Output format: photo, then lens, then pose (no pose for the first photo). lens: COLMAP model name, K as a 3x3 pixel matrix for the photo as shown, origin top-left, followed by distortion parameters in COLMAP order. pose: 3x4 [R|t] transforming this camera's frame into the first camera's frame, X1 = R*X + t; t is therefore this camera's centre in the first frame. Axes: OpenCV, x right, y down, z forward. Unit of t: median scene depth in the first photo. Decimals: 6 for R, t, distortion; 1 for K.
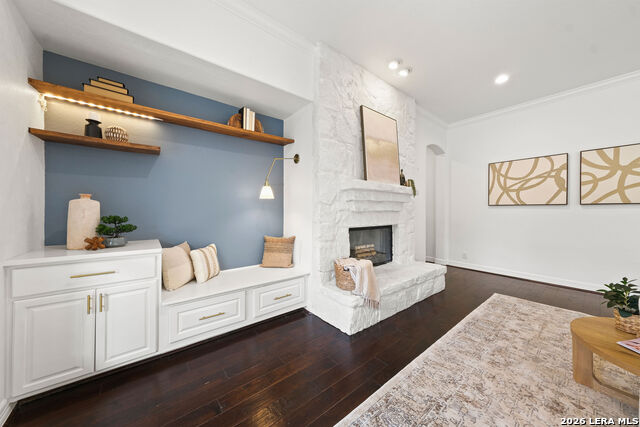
lens RADIAL K [[222.0, 0, 320.0], [0, 222.0, 213.5], [0, 0, 1]] dist [0.001906, 0.000090]
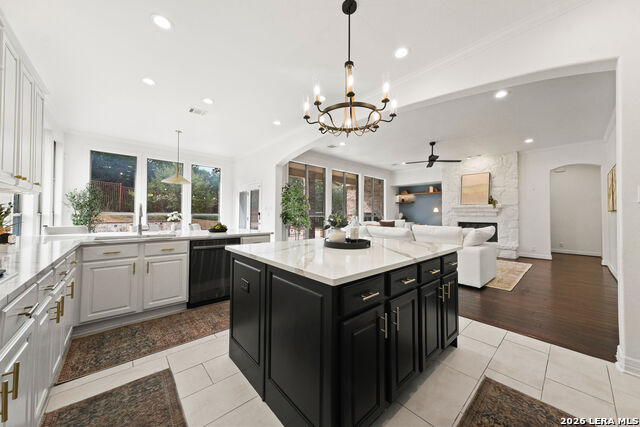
lens RADIAL K [[222.0, 0, 320.0], [0, 222.0, 213.5], [0, 0, 1]] dist [0.001906, 0.000090]
pose [[0.041479, -0.006547, -0.999118, 2.983749], [-0.013512, 0.999883, -0.007113, 0.005200], [0.999048, 0.013796, 0.041386, -0.855274]]
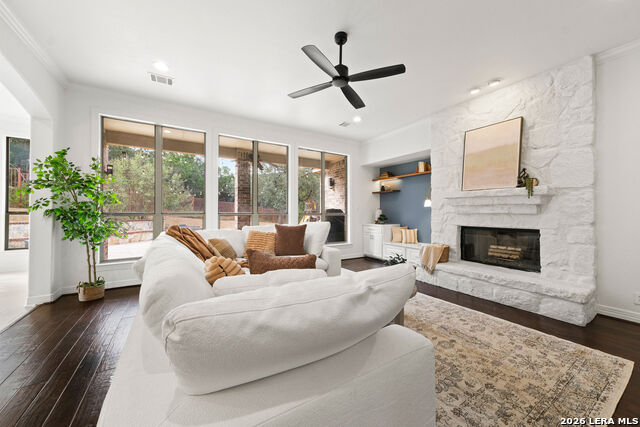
lens RADIAL K [[236.7, 0, 320.0], [0, 236.7, 213.5], [0, 0, 1]] dist [0.001408, 0.000166]
pose [[-0.125921, 0.007331, -0.992013, 1.818090], [-0.004293, 0.999959, 0.007935, -0.019680], [0.992031, 0.005258, -0.125884, 0.361022]]
